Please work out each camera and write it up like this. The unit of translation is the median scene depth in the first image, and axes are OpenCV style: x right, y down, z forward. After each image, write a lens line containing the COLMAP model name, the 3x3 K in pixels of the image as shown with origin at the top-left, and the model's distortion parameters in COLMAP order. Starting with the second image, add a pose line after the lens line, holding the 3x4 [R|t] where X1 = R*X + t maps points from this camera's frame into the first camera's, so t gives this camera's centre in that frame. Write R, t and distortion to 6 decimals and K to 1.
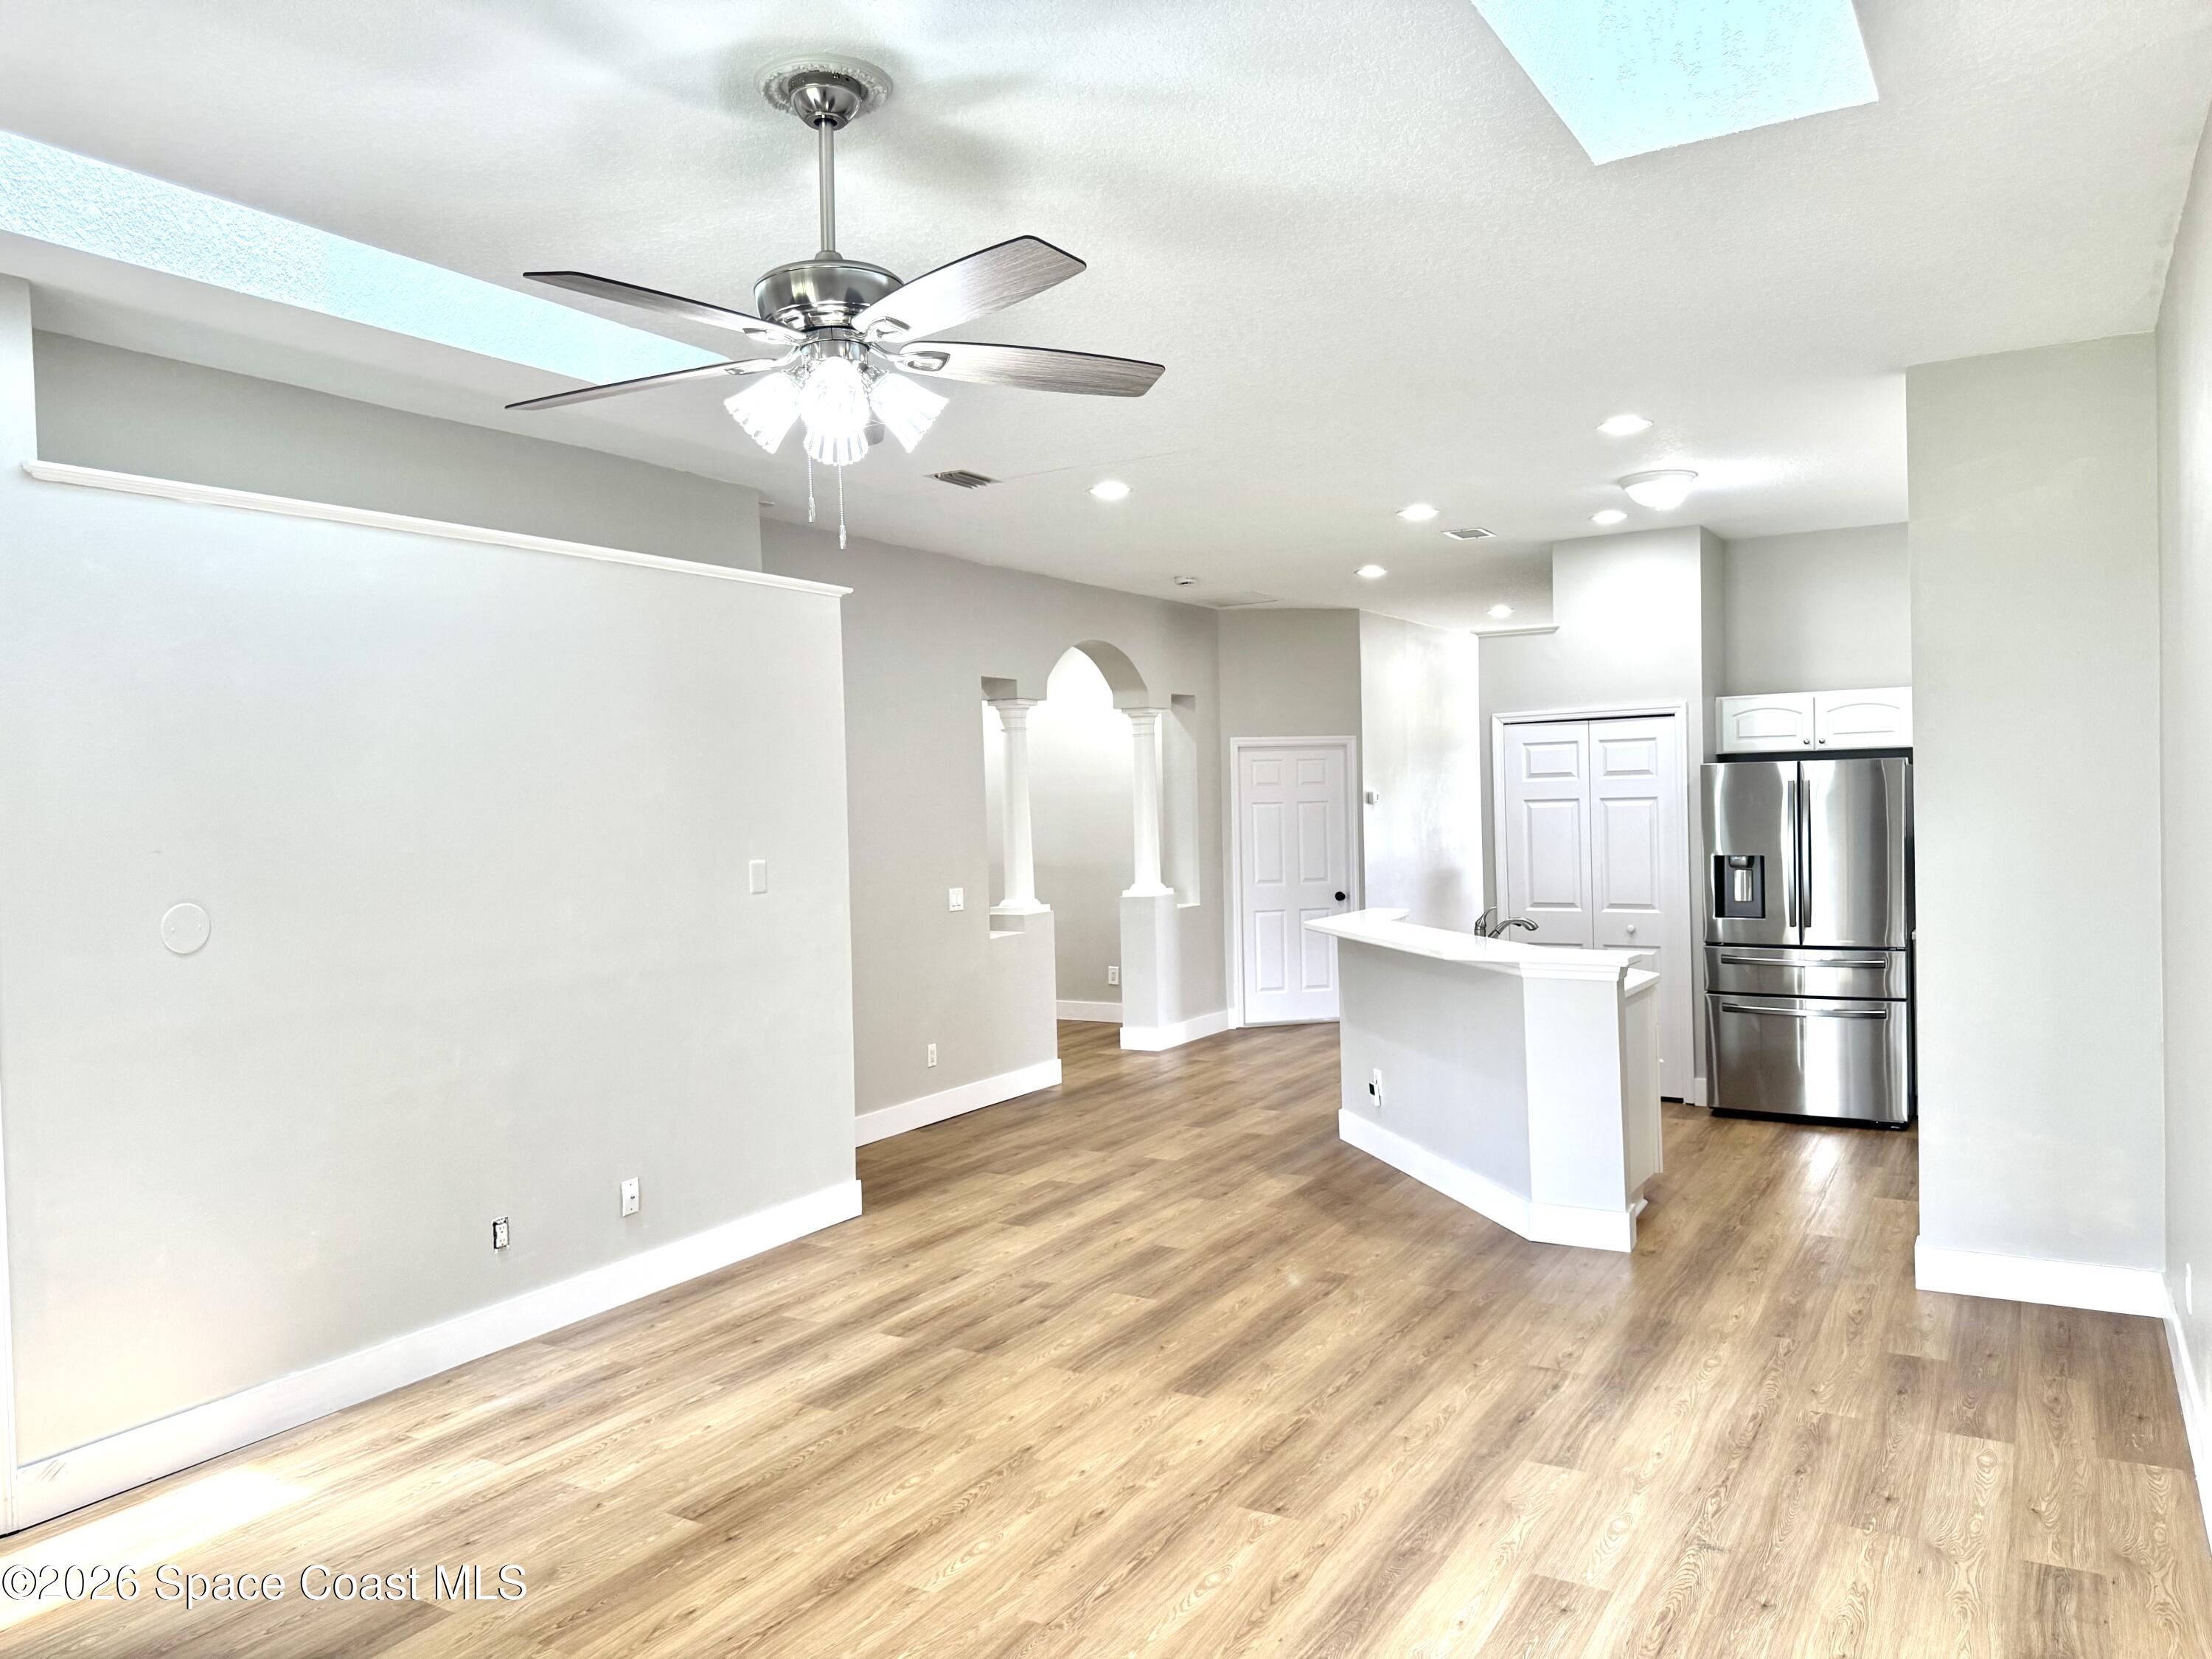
lens RADIAL K [[1558.6, 0, 1101.7], [0, 1558.6, 835.7], [0, 0, 1]] dist [0.076741, -0.096476]
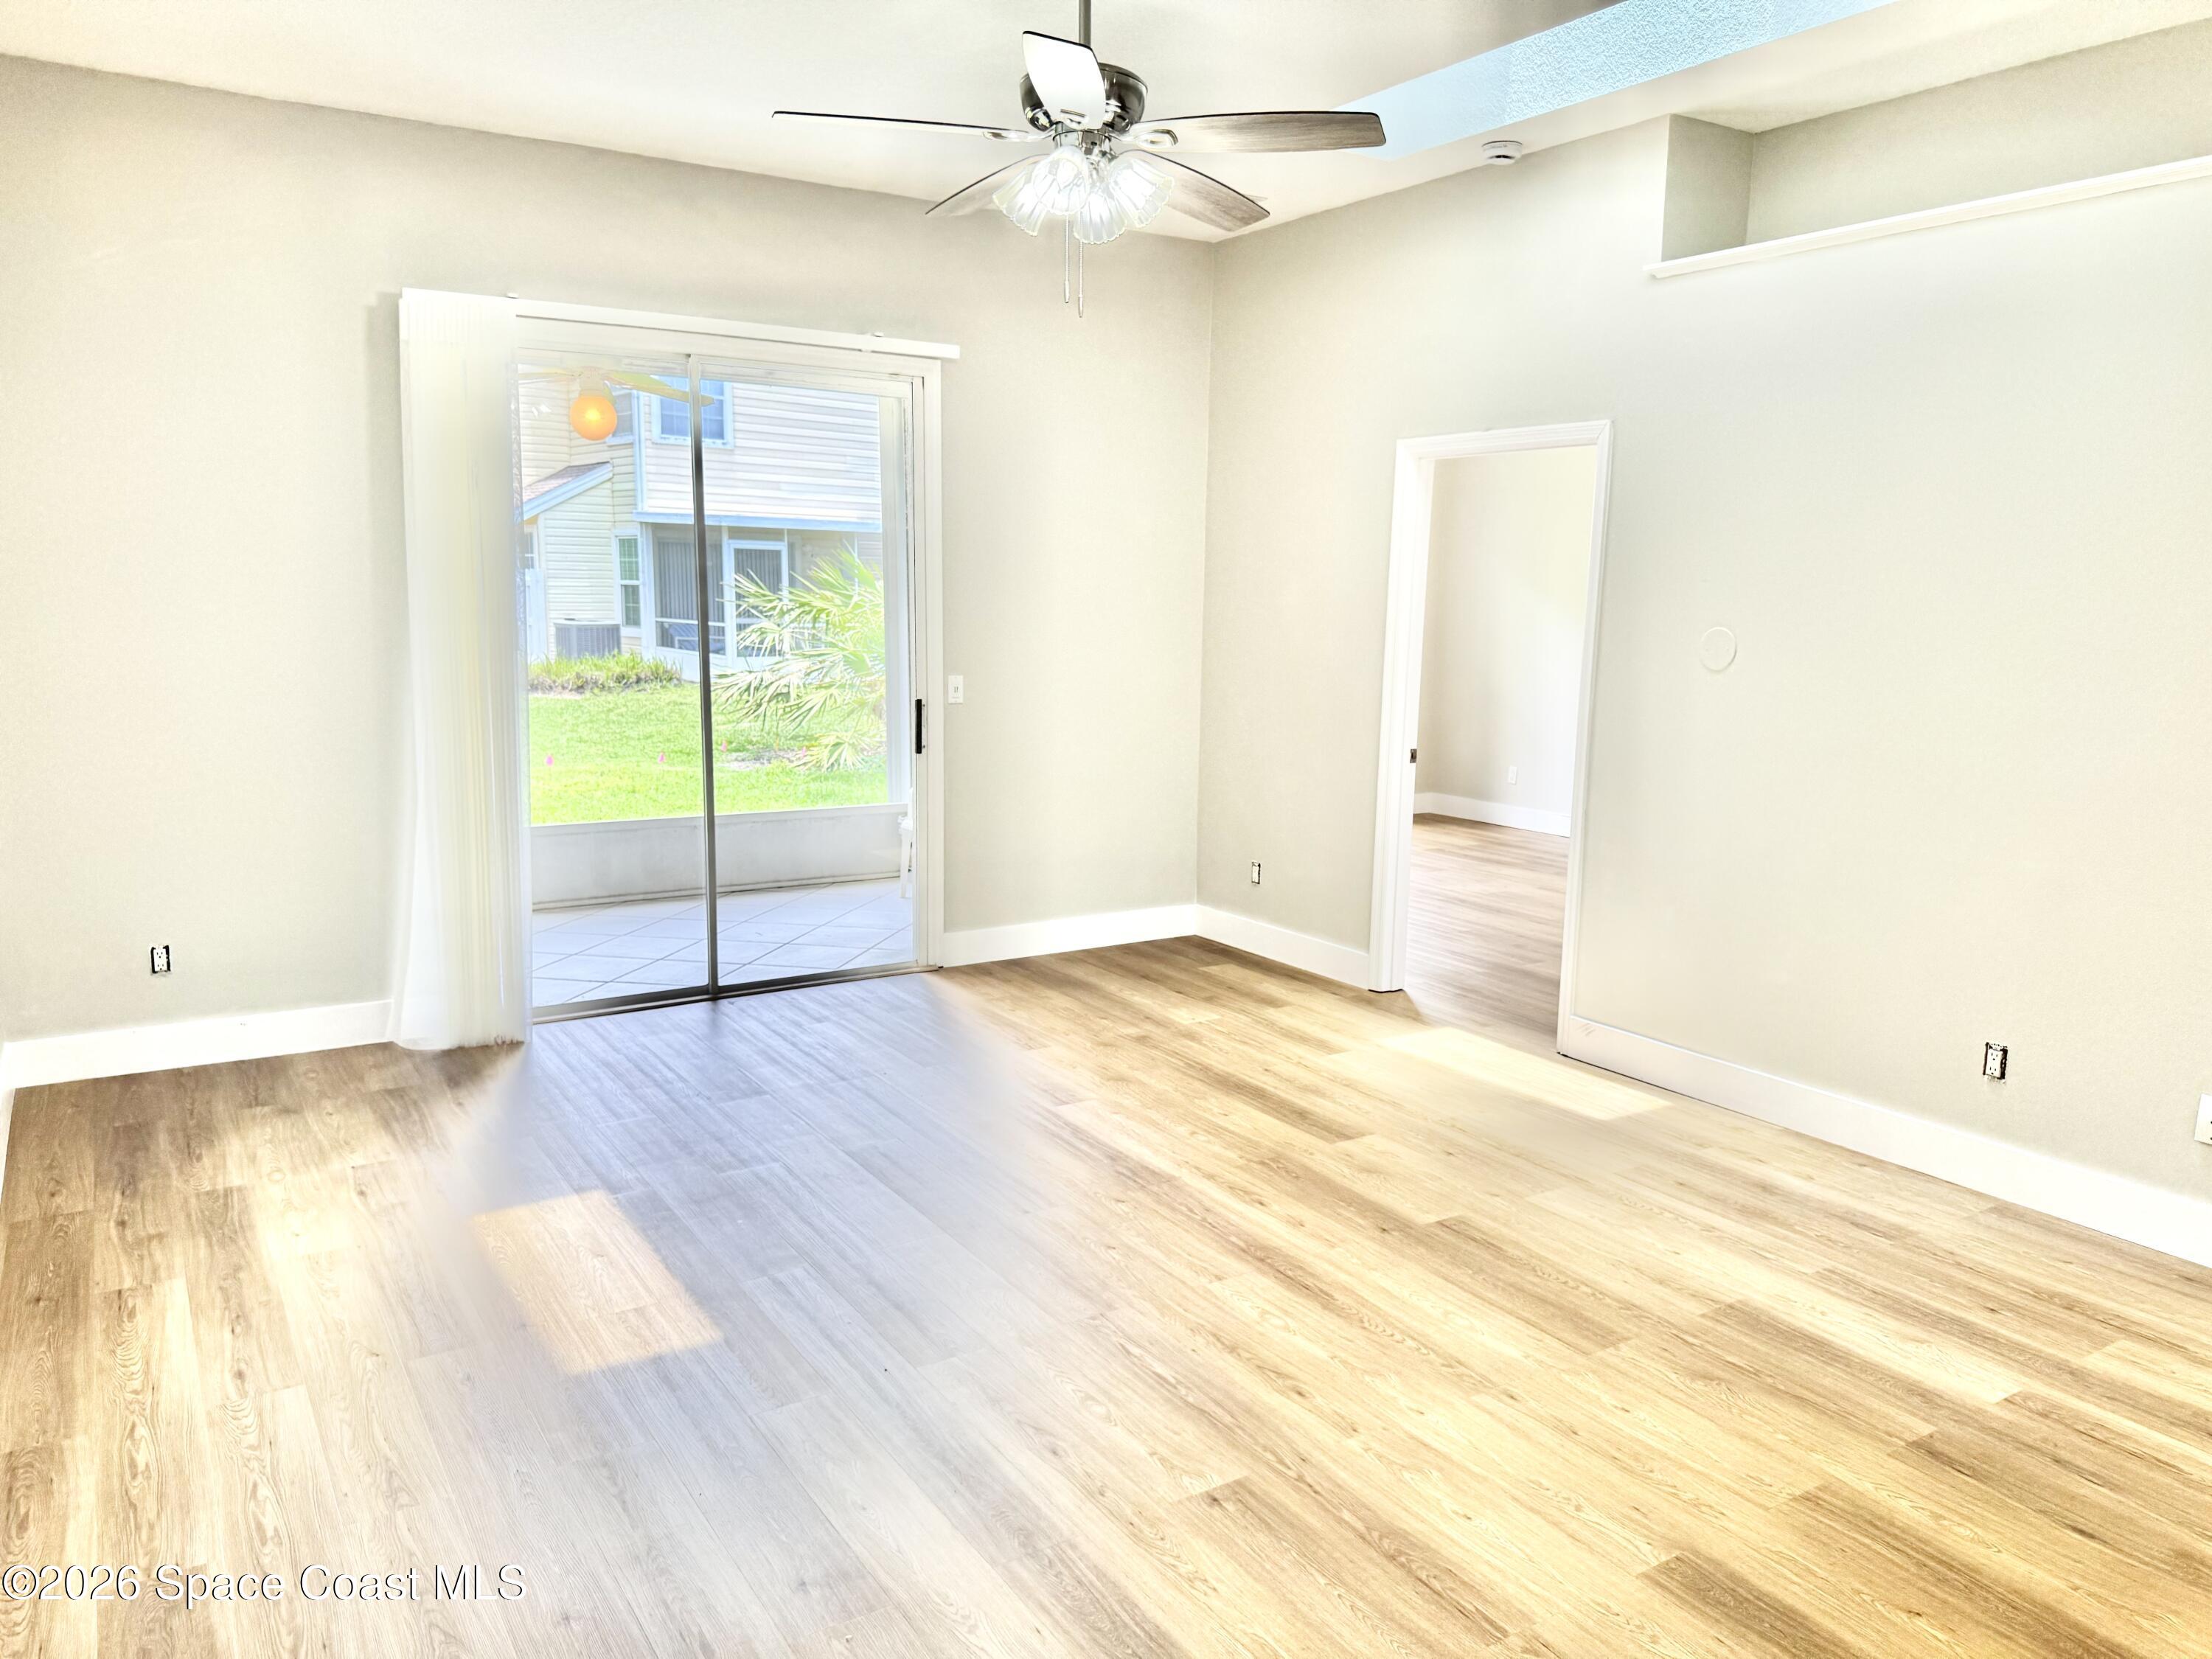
lens RADIAL K [[1558.6, 0, 1098.1], [0, 1558.6, 834.3], [0, 0, 1]] dist [0.076741, -0.096476]
pose [[-0.448601, 0.162494, -0.878836, 0.530822], [-0.022486, 0.980969, 0.192856, -0.016494], [0.893449, 0.106277, -0.436410, 0.891136]]
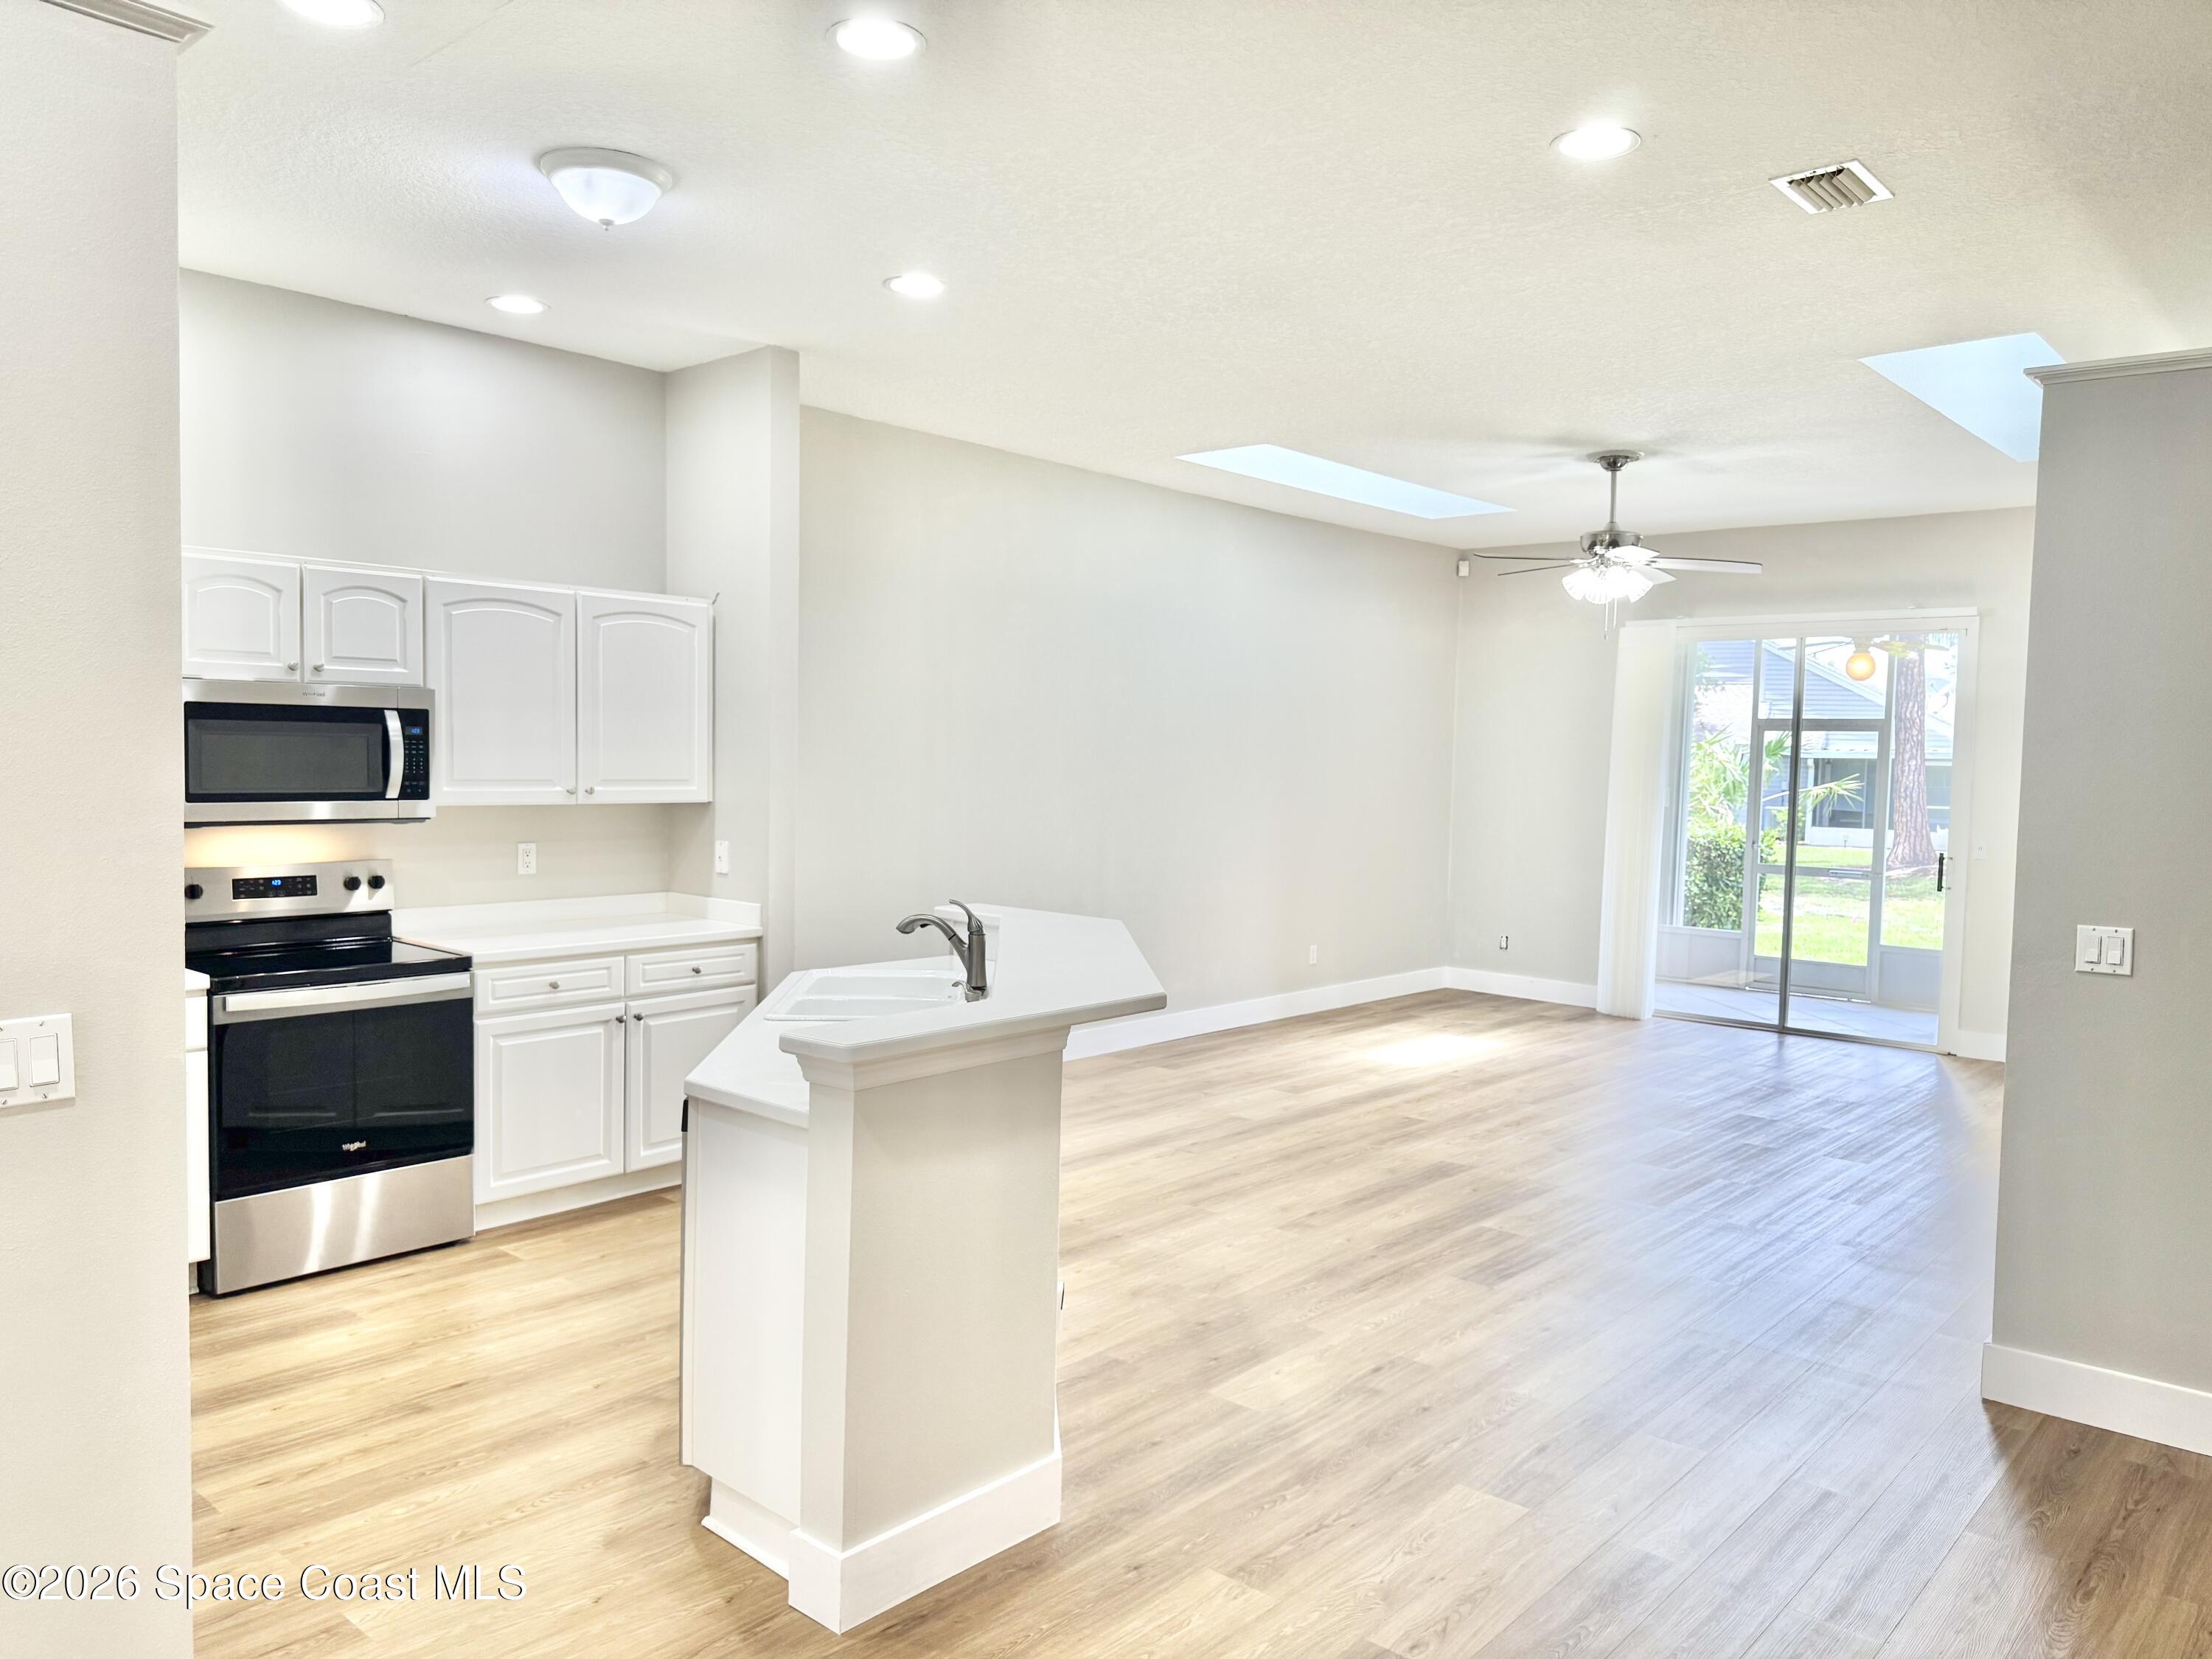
lens RADIAL K [[1558.6, 0, 1104.0], [0, 1558.6, 836.0], [0, 0, 1]] dist [0.076741, -0.096476]
pose [[-0.983055, -0.002758, 0.183288, 0.090883], [0.010576, 0.997368, 0.071735, -0.033530], [-0.183003, 0.072458, -0.980439, 2.060015]]
